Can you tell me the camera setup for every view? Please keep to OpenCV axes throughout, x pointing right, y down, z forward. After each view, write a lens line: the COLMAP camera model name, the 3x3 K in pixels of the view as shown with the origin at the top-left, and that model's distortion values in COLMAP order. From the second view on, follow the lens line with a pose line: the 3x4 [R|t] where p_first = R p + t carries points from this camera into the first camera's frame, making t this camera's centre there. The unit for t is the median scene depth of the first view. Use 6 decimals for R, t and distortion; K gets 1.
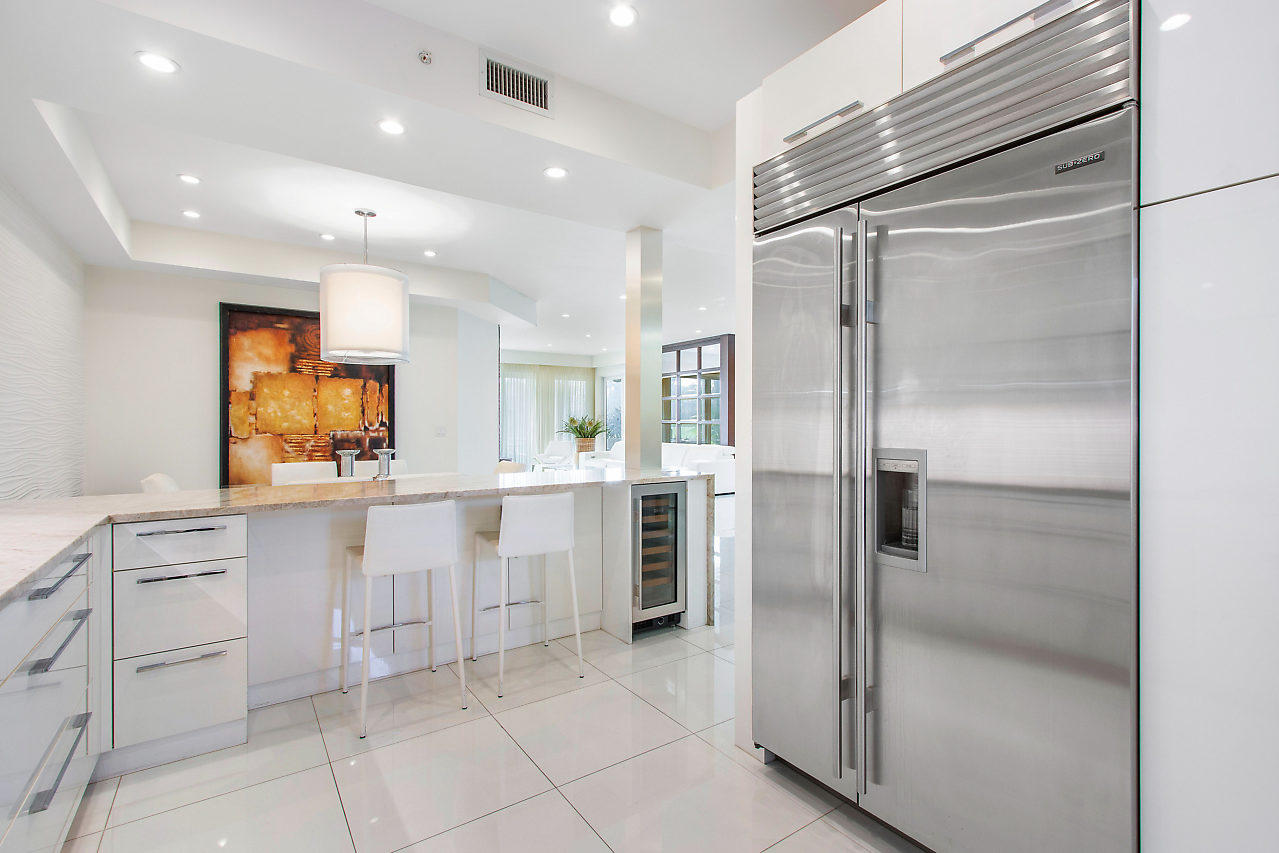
lens RADIAL K [[585.0, 0, 641.6], [0, 585.0, 429.2], [0, 0, 1]] dist [0.003525, 0.001218]
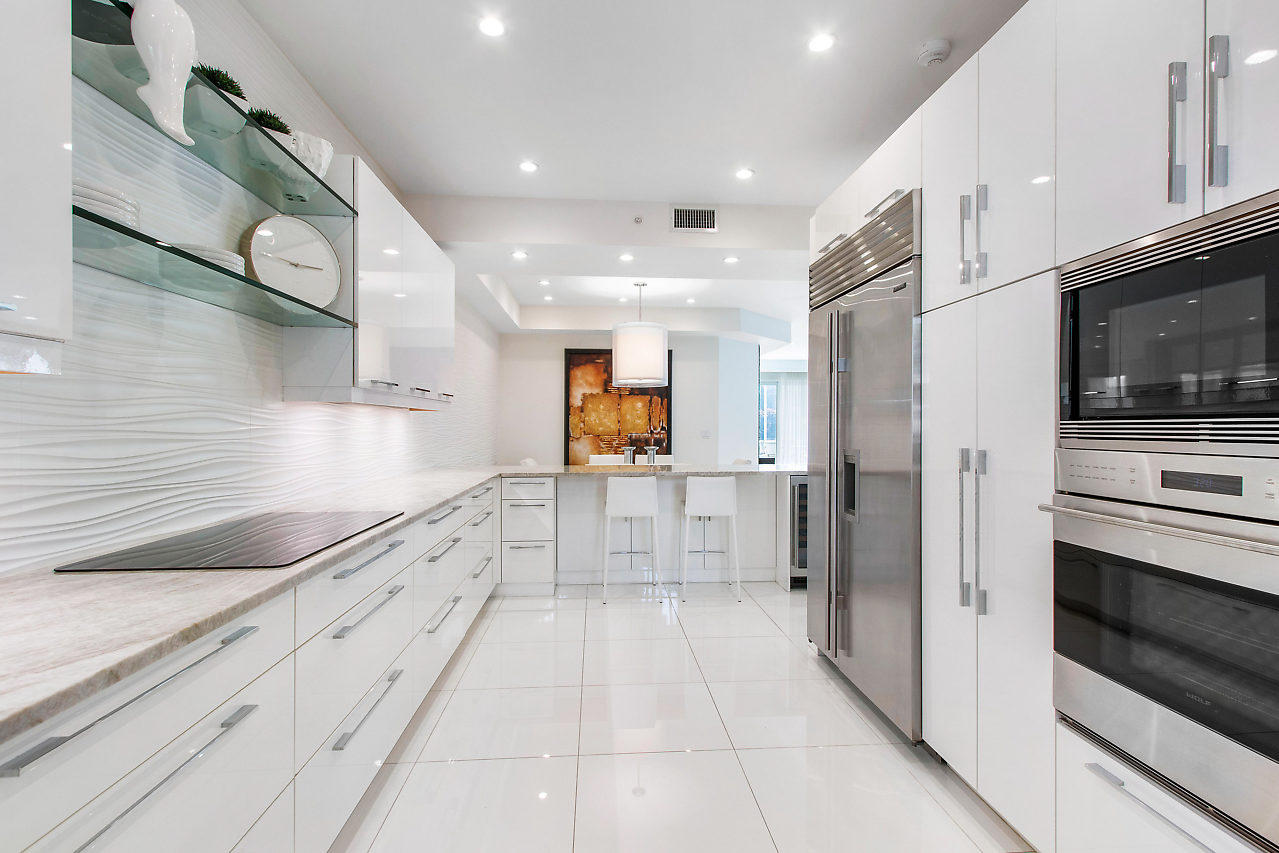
lens RADIAL K [[600.6, 0, 639.5], [0, 600.6, 426.5], [0, 0, 1]] dist [0.000355, 0.000104]
pose [[0.856872, 0.002168, -0.515524, 0.252755], [-0.006306, 0.999960, -0.006275, -0.004874], [0.515490, 0.008627, 0.856852, -0.237281]]
